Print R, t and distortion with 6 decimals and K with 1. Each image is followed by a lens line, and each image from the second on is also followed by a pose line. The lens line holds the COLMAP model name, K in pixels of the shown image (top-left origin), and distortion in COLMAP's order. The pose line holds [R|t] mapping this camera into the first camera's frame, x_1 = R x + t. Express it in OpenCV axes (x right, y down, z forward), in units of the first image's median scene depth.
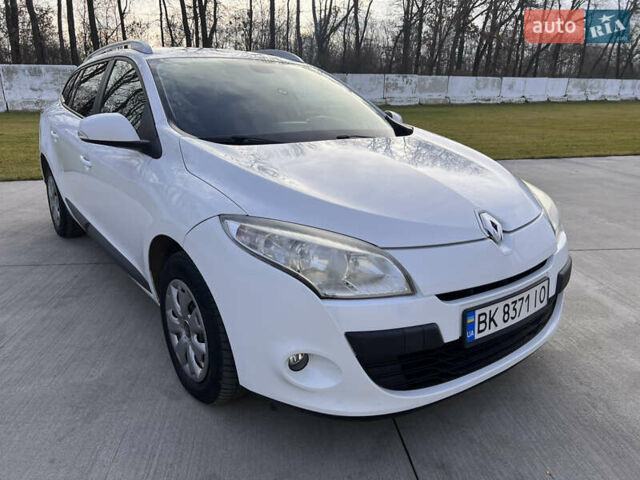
lens RADIAL K [[465.3, 0, 320.4], [0, 465.3, 220.8], [0, 0, 1]] dist [0.001320, -0.001042]
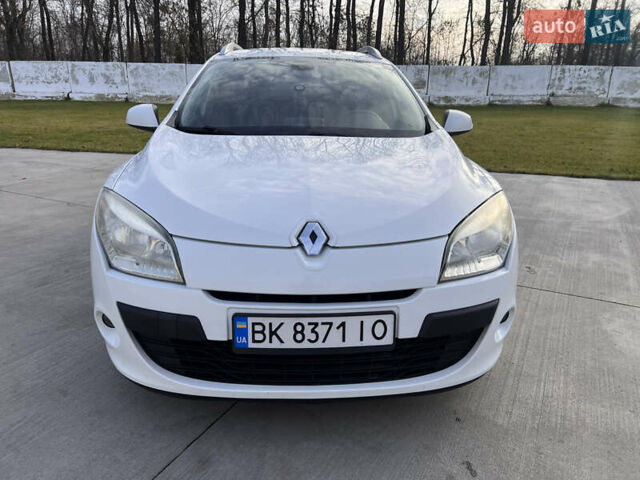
lens RADIAL K [[449.6, 0, 320.0], [0, 449.6, 240.0], [0, 0, 1]] dist [0.058336, -0.001267]
pose [[0.841185, 0.168561, -0.513804, 0.889949], [-0.144579, 0.985690, 0.086671, -0.063068], [0.521061, 0.001379, 0.853518, 0.285821]]
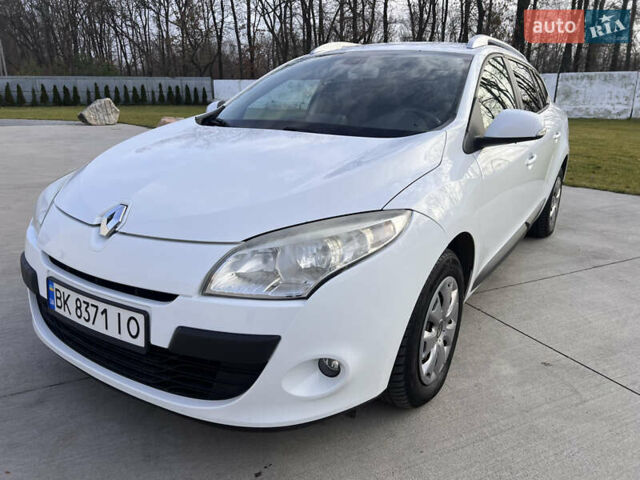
lens RADIAL K [[449.6, 0, 320.0], [0, 449.6, 240.0], [0, 0, 1]] dist [0.058336, -0.001267]
pose [[0.361057, 0.268017, -0.893199, 1.408738], [-0.241657, 0.951981, 0.187971, -0.227540], [0.900689, 0.147980, 0.408487, 1.086033]]
